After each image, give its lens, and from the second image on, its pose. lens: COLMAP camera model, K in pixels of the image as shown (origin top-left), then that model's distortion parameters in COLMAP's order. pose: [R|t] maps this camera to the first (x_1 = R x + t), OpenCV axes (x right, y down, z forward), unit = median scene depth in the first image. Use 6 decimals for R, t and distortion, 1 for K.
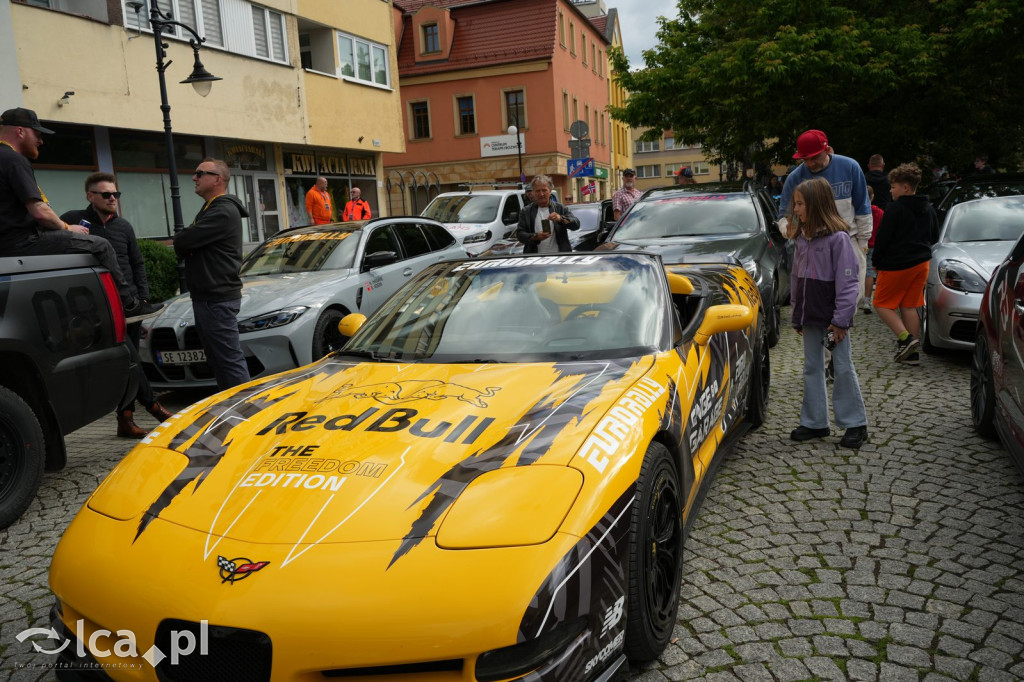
lens RADIAL K [[835.4, 0, 512.0], [0, 835.4, 341.0], [0, 0, 1]] dist [0.006681, -0.003230]
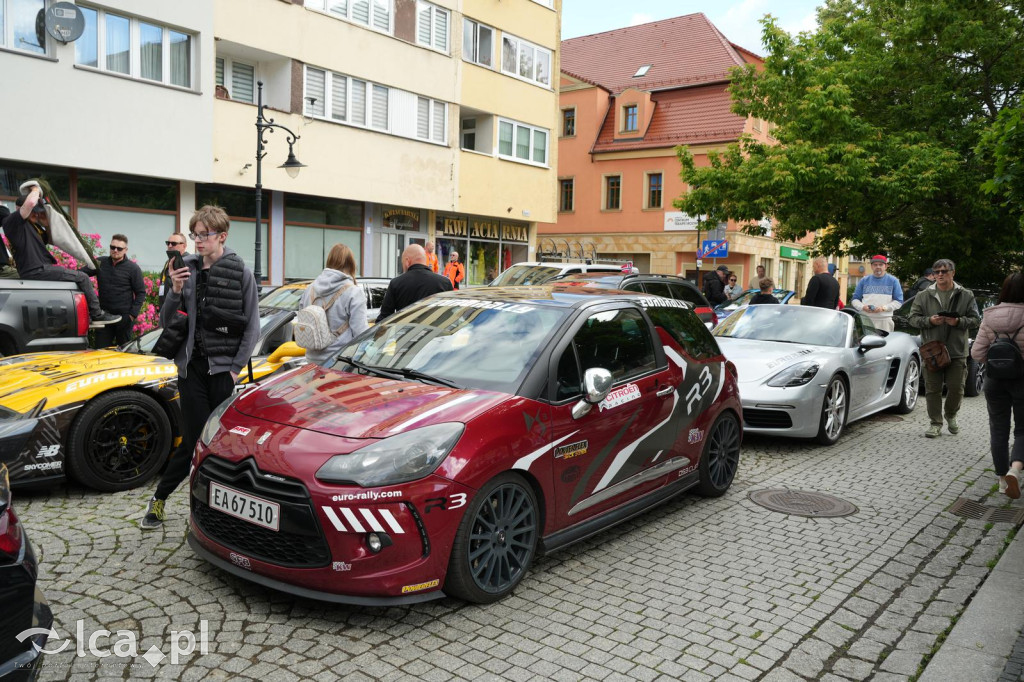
lens RADIAL K [[835.4, 0, 512.0], [0, 835.4, 341.0], [0, 0, 1]] dist [0.006681, -0.003230]
pose [[0.953541, 0.107322, -0.281499, 0.163942], [-0.127916, 0.990215, -0.055777, -0.000770], [0.272759, 0.089194, 0.957939, -0.075201]]
